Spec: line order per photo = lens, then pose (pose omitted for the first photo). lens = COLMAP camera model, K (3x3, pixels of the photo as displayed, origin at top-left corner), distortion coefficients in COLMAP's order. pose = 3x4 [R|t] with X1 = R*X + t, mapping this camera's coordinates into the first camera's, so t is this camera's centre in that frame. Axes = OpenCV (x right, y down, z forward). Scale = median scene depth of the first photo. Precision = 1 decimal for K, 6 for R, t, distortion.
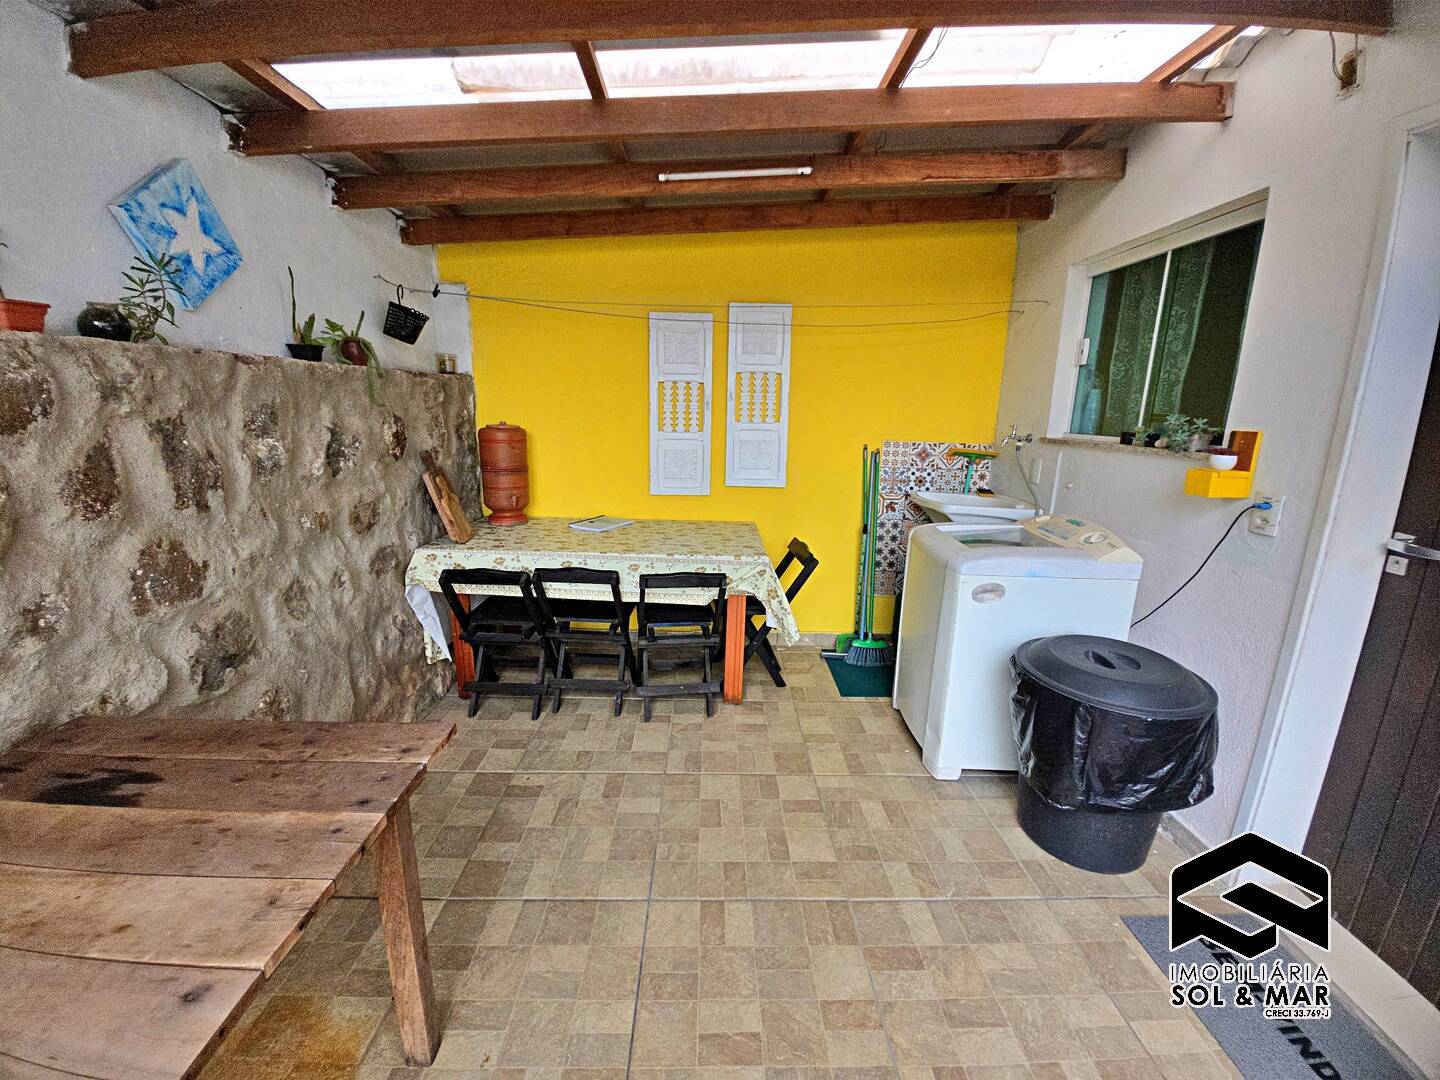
lens RADIAL K [[574.8, 0, 721.2], [0, 574.8, 537.5], [0, 0, 1]] dist [-0.015436, -0.003649]
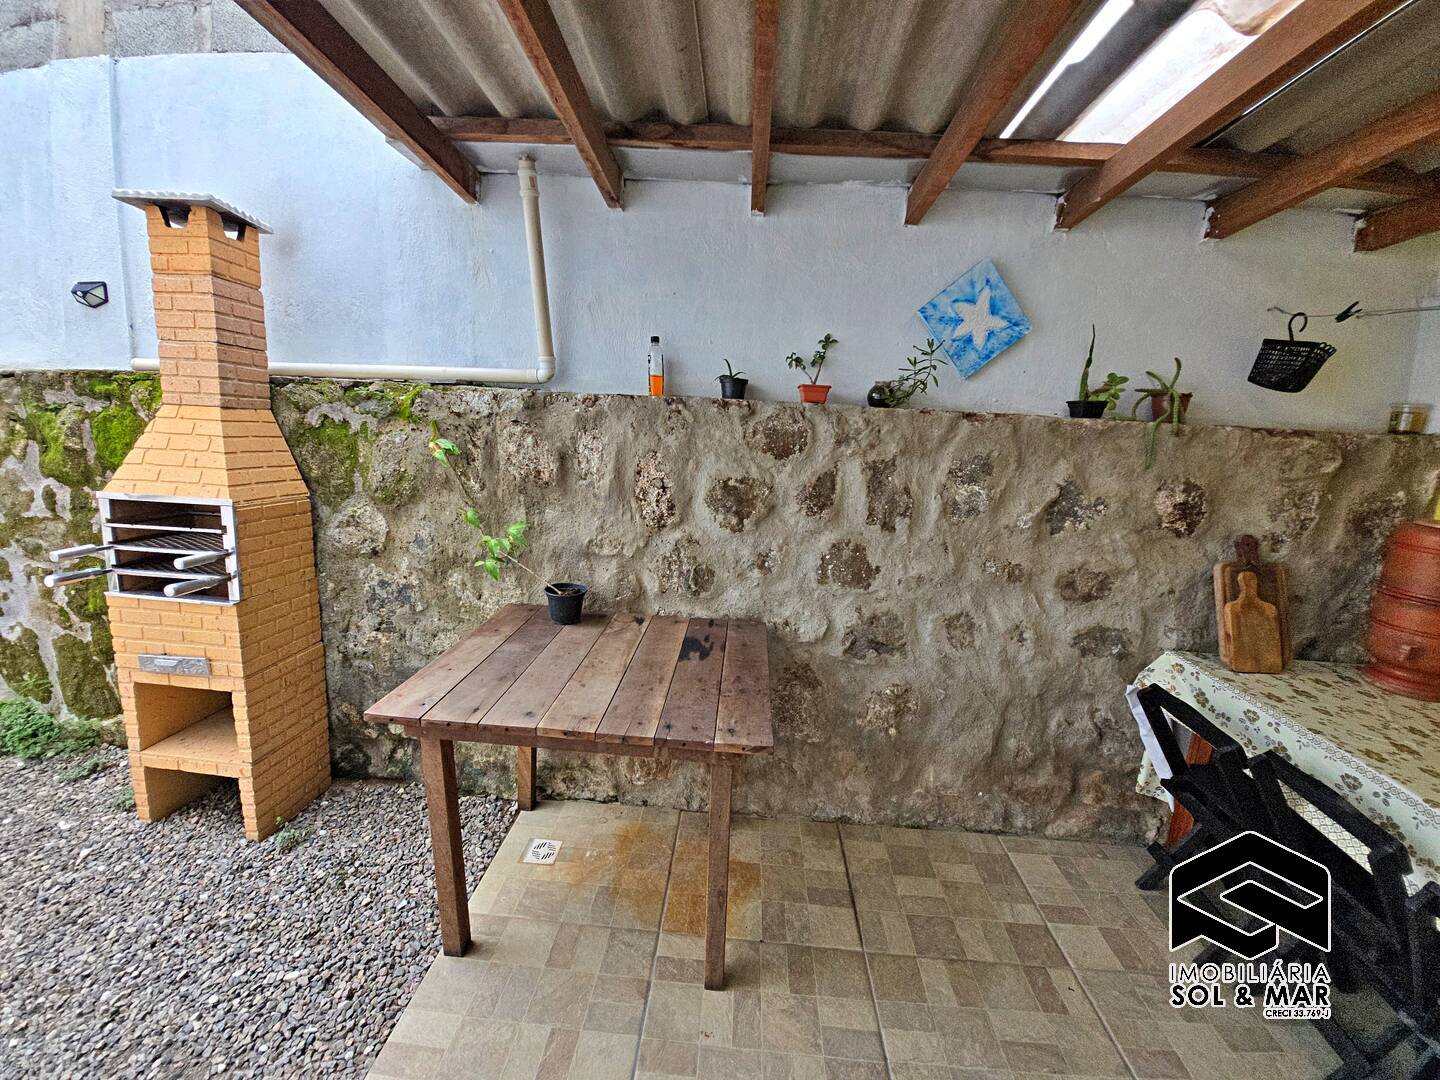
lens RADIAL K [[574.8, 0, 727.0], [0, 574.8, 533.9], [0, 0, 1]] dist [-0.015436, -0.003649]
pose [[-0.085864, 0.171558, -0.981425, 0.381806], [-0.275923, 0.942438, 0.188883, -0.165880], [0.957337, 0.287016, -0.033584, 0.604237]]
